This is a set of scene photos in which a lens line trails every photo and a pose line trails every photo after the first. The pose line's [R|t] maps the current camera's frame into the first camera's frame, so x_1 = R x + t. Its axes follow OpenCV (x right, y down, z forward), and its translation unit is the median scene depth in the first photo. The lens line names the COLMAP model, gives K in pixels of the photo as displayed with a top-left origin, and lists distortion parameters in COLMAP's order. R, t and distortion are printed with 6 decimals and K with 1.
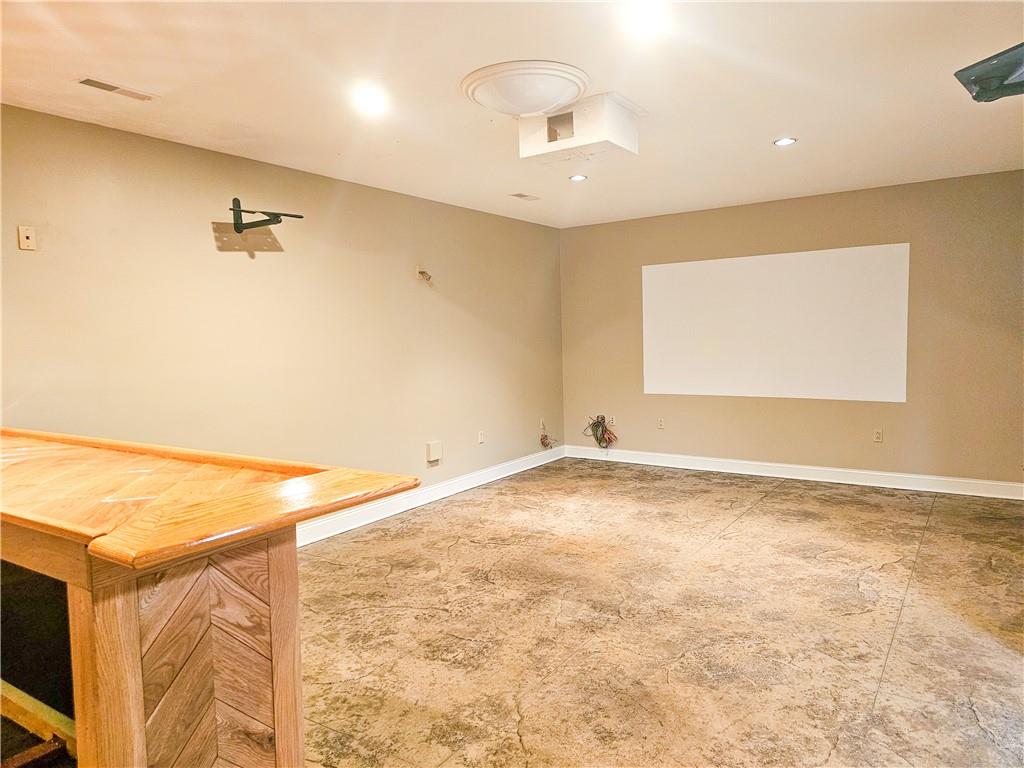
lens RADIAL K [[686.2, 0, 516.3], [0, 686.2, 384.7], [0, 0, 1]] dist [0.060430, -0.033057]
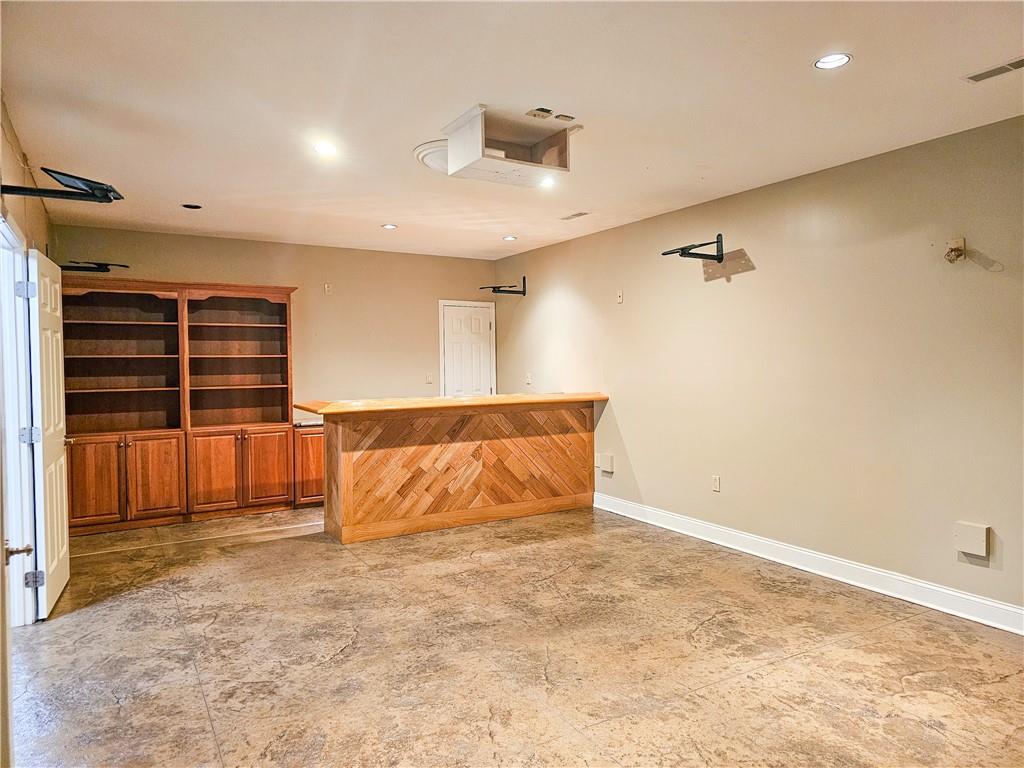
lens RADIAL K [[686.2, 0, 516.3], [0, 686.2, 384.7], [0, 0, 1]] dist [0.060430, -0.033057]
pose [[-0.432392, 0.062800, -0.899496, 1.032354], [-0.050098, 0.994357, 0.093506, -0.129430], [0.900293, 0.085495, -0.426806, 1.537296]]
